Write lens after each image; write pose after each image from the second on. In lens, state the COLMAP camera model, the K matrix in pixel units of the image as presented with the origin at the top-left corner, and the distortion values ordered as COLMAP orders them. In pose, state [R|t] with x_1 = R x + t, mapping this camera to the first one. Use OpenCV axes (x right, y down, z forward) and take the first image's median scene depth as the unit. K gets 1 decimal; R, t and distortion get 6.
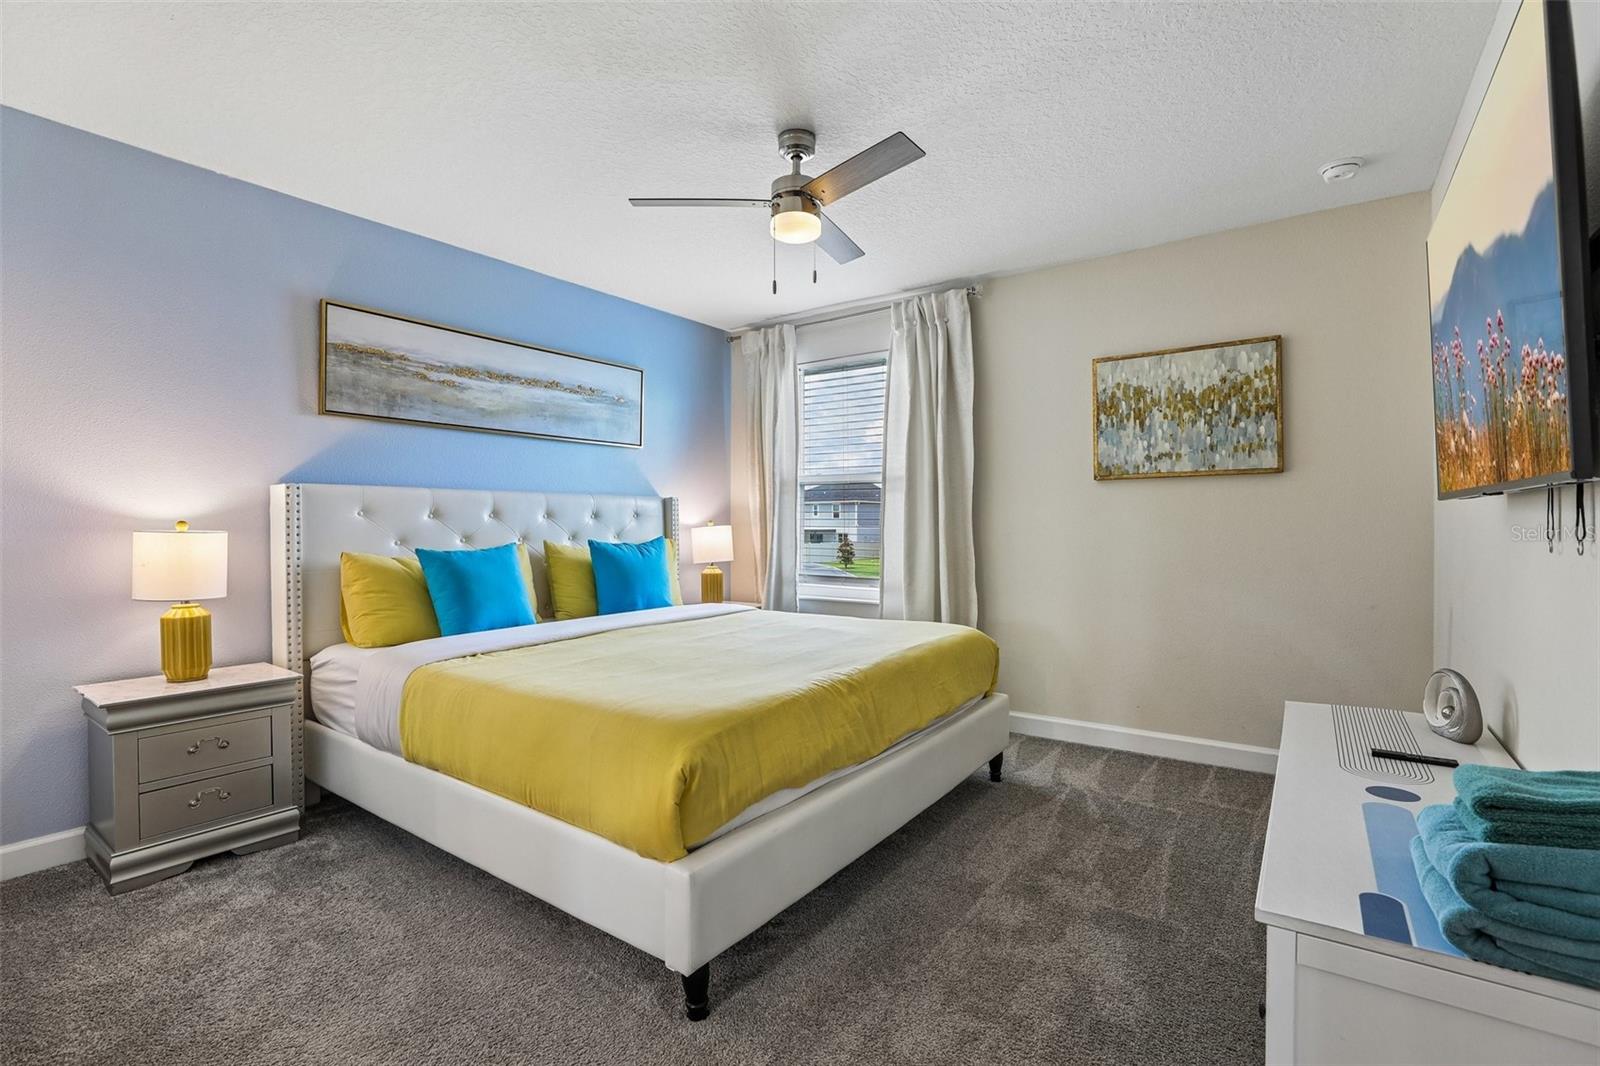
lens RADIAL K [[727.7, 0, 799.2], [0, 727.7, 535.7], [0, 0, 1]] dist [-0.027858, 0.003664]
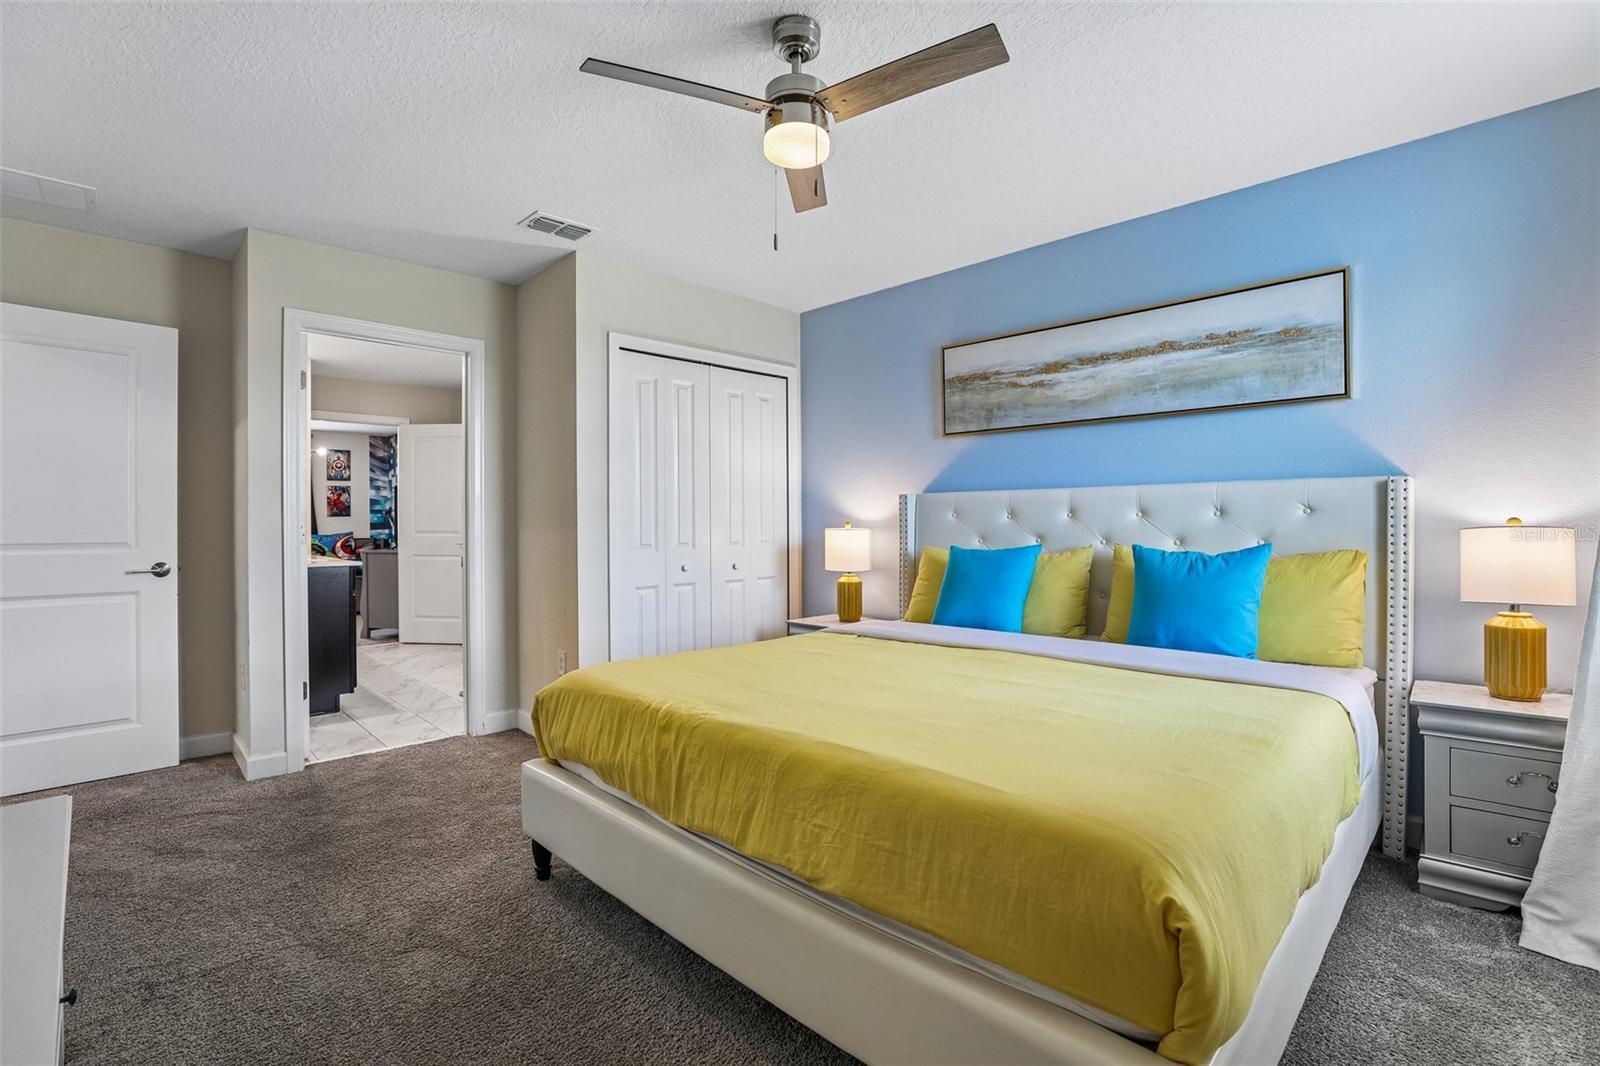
lens RADIAL K [[727.7, 0, 783.5], [0, 727.7, 519.1], [0, 0, 1]] dist [-0.027858, 0.003664]
pose [[-0.156549, -0.006153, -0.987651, 0.618847], [-0.016217, 0.999862, -0.003659, -0.015135], [0.987537, 0.015444, -0.156627, 0.891306]]
